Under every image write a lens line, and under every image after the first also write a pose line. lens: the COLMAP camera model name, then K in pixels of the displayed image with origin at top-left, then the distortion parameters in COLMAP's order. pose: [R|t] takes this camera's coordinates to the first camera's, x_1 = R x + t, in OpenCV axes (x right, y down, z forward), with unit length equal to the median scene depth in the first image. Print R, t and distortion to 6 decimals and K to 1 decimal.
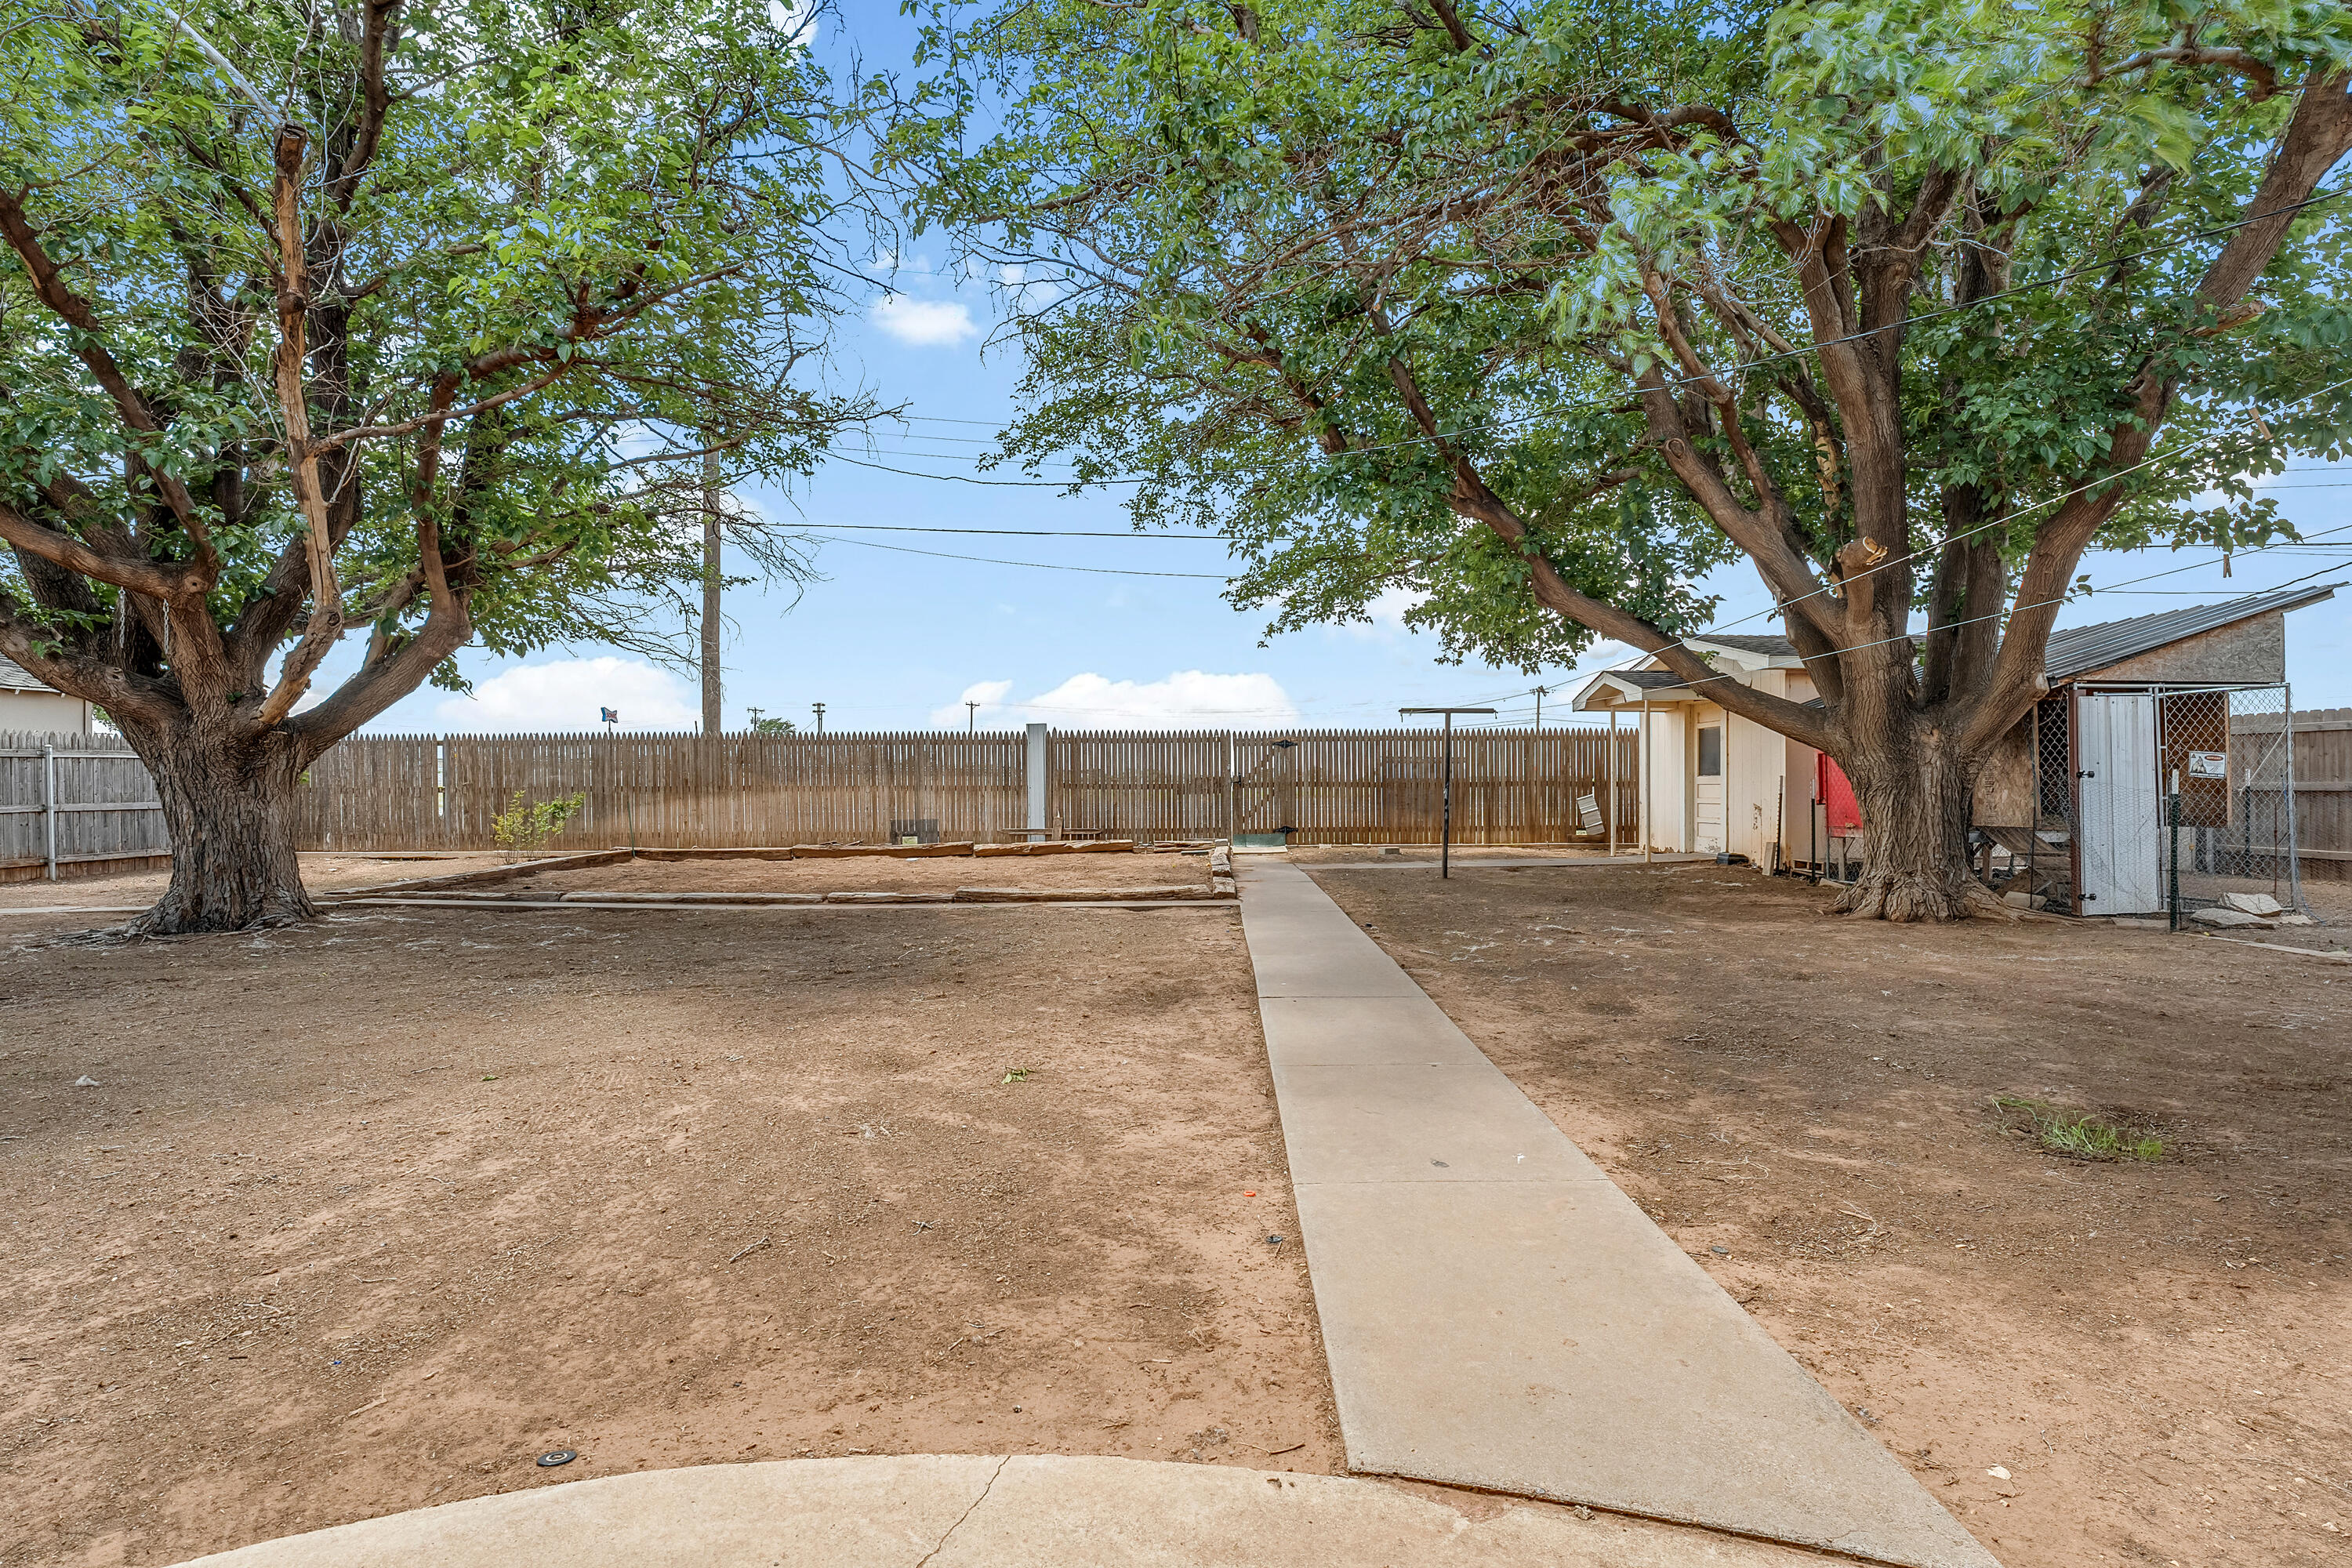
lens RADIAL K [[1068.0, 0, 1171.2], [0, 1068.0, 793.0], [0, 0, 1]] dist [0.000628, 0.000082]
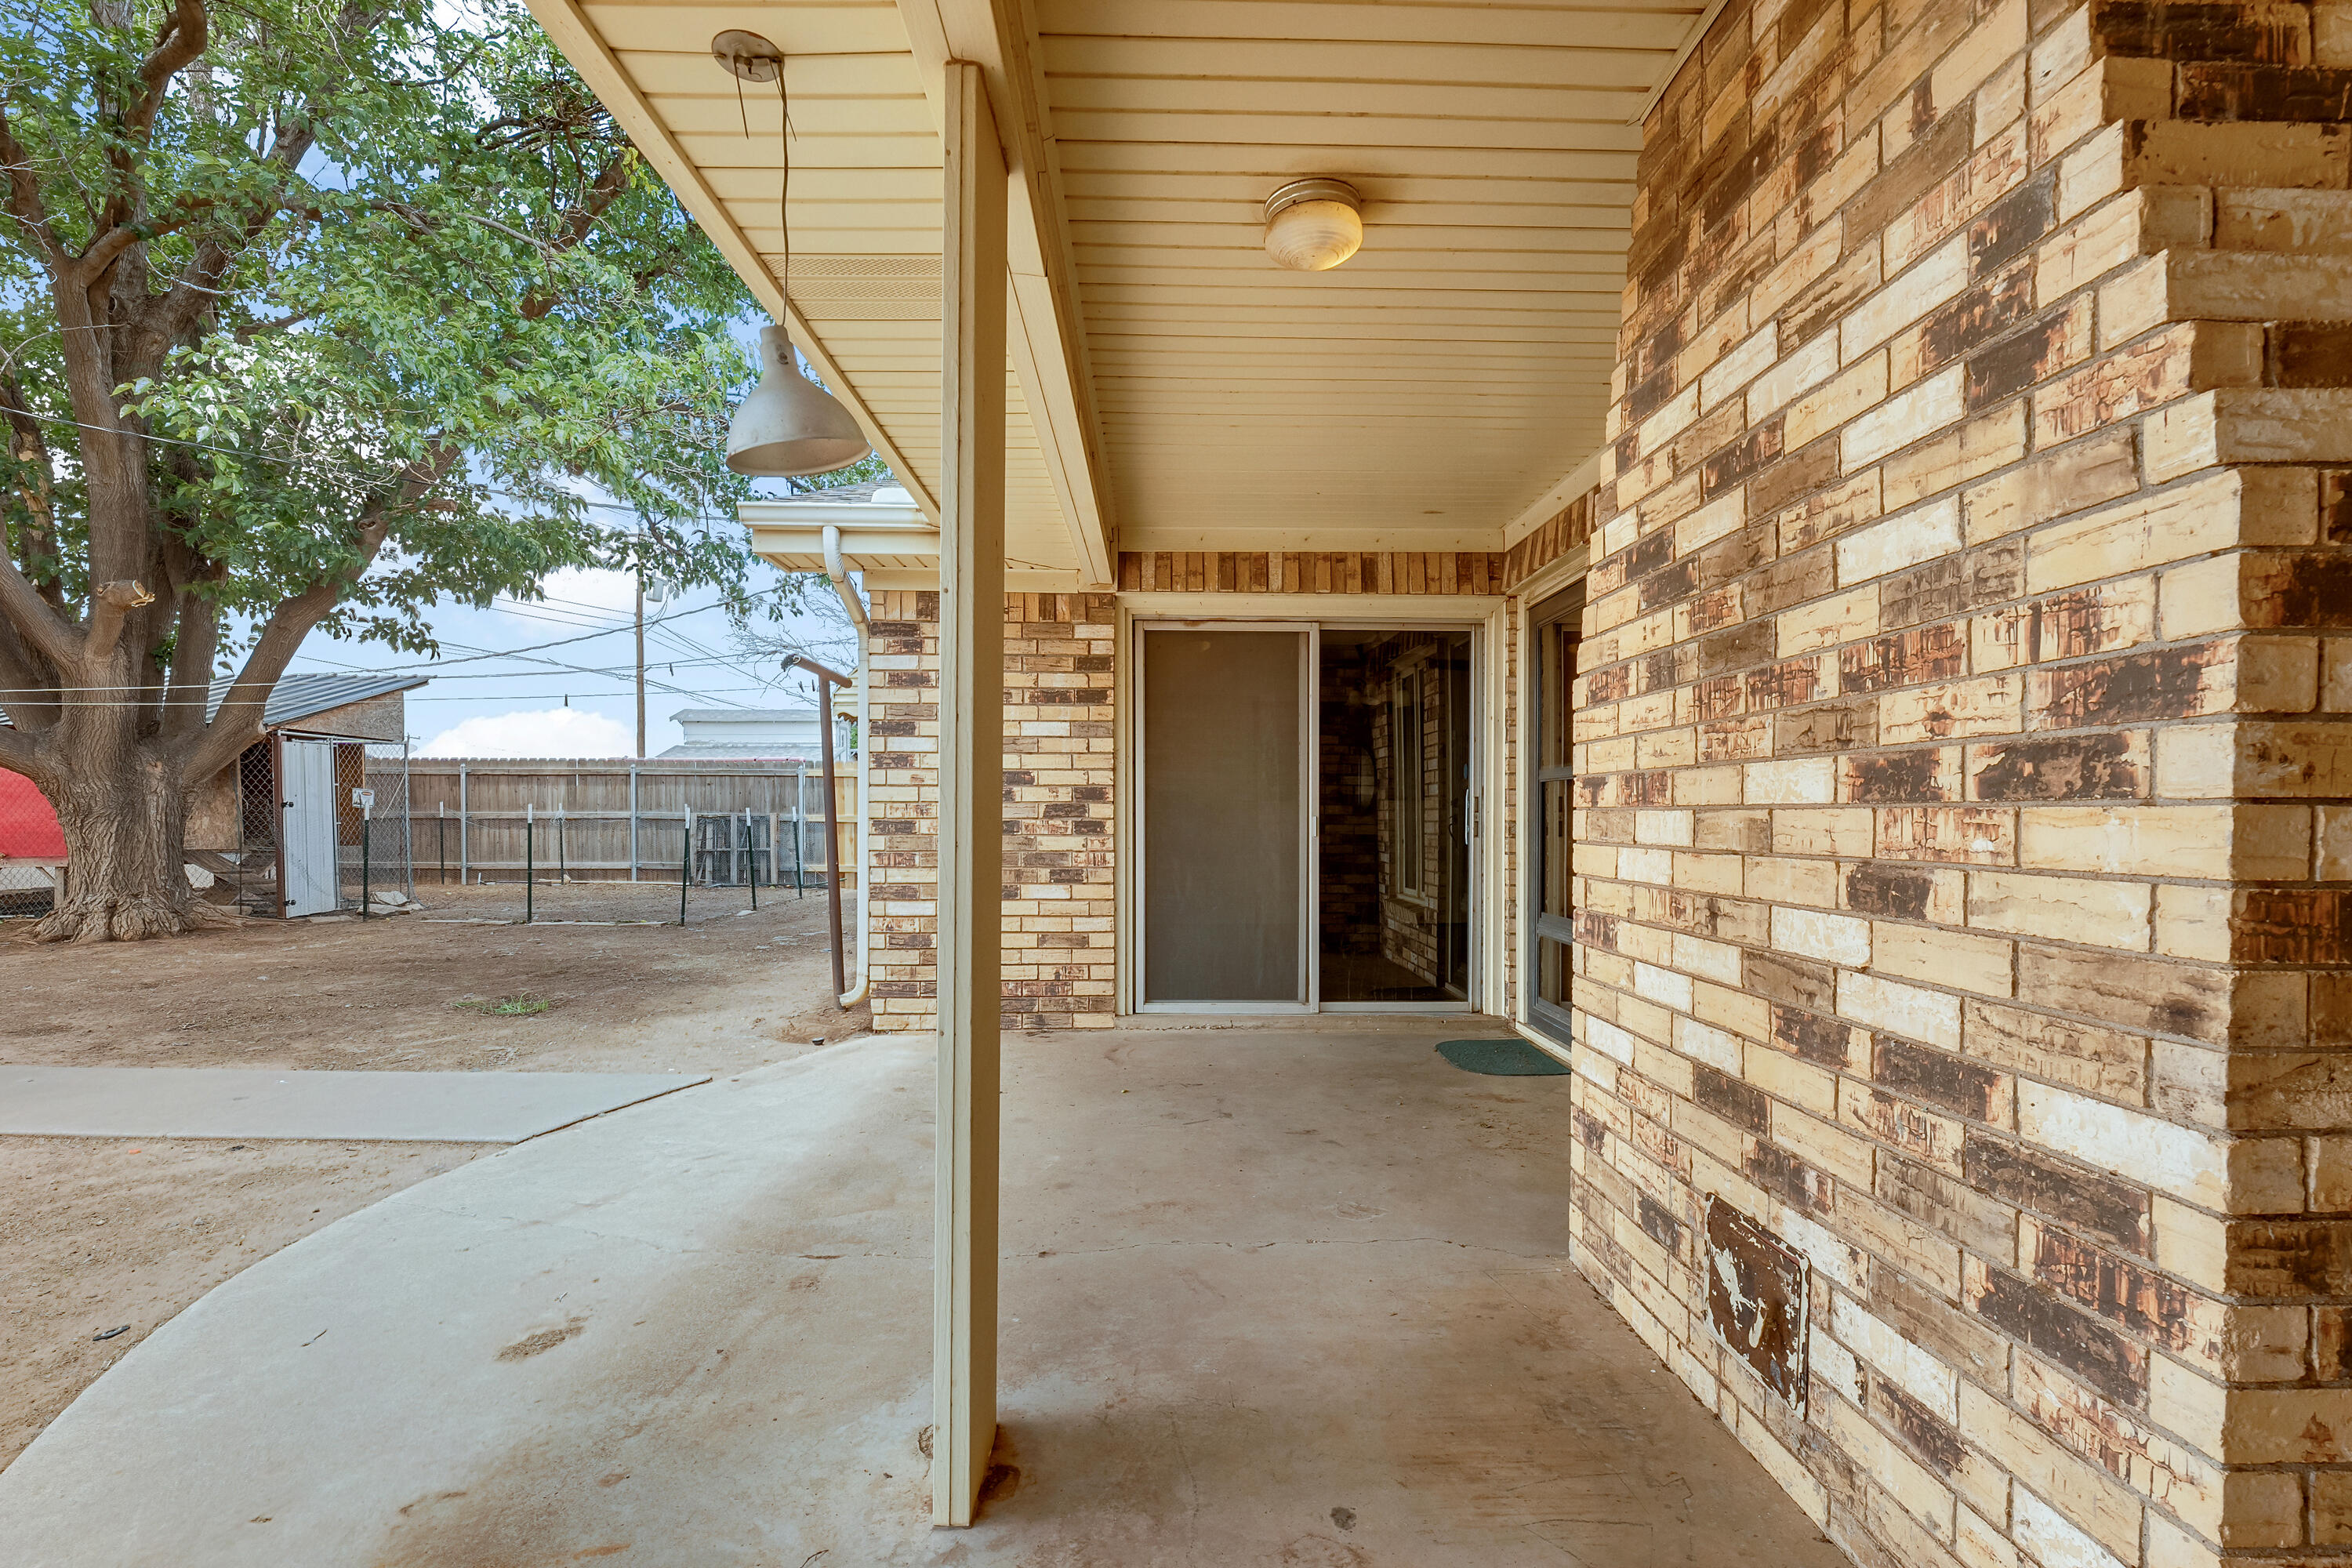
lens RADIAL K [[1068.0, 0, 1180.7], [0, 1068.0, 824.3], [0, 0, 1]] dist [0.000628, 0.000082]
pose [[0.022768, -0.005644, 0.999725, -0.361263], [0.001141, 0.999984, 0.005619, -0.000213], [-0.999740, 0.001013, 0.022774, -0.067770]]
